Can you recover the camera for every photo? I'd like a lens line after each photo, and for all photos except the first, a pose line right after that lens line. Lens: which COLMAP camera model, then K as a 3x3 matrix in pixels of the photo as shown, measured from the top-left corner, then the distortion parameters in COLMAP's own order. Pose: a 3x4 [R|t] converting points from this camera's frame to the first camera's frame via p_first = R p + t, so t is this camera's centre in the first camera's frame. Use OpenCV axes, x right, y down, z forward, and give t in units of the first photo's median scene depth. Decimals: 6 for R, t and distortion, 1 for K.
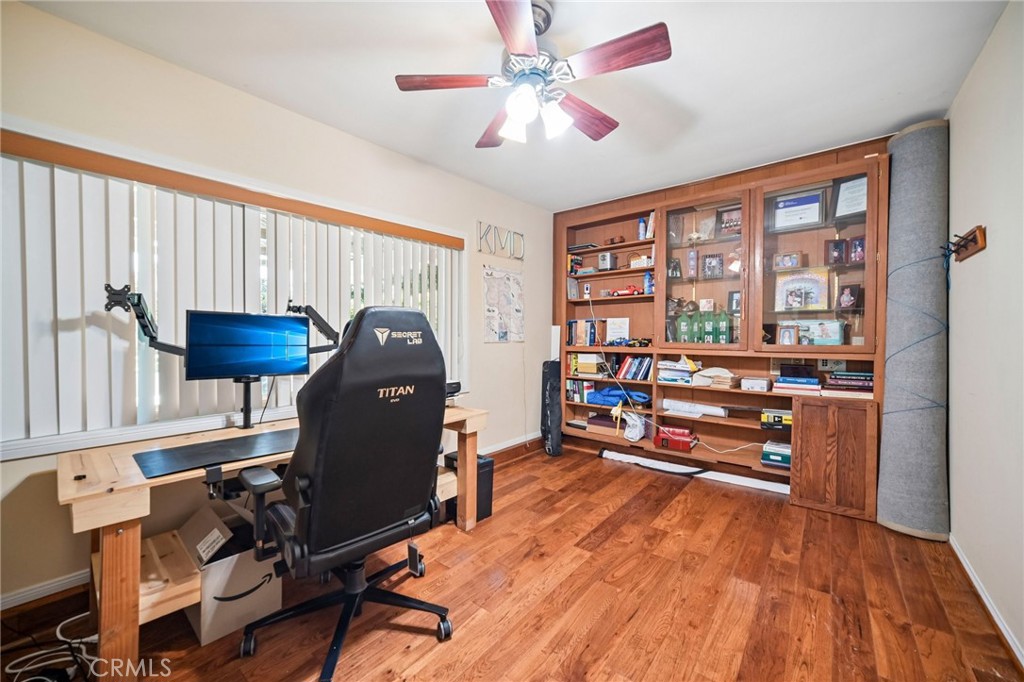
lens RADIAL K [[407.3, 0, 512.0], [0, 407.3, 341.0], [0, 0, 1]] dist [-0.016682, 0.008329]
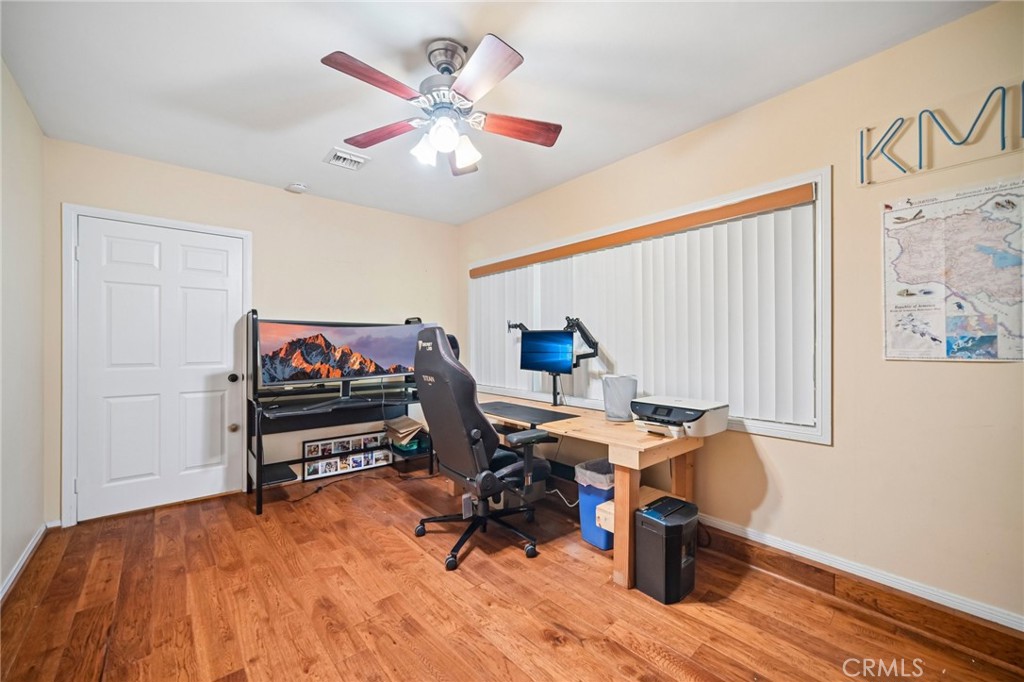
lens RADIAL K [[407.3, 0, 512.0], [0, 407.3, 341.0], [0, 0, 1]] dist [-0.016682, 0.008329]
pose [[-0.175816, -0.006719, -0.984400, 0.831983], [-0.013761, 0.999896, -0.004367, -0.017261], [0.984327, 0.012779, -0.175890, 1.052075]]
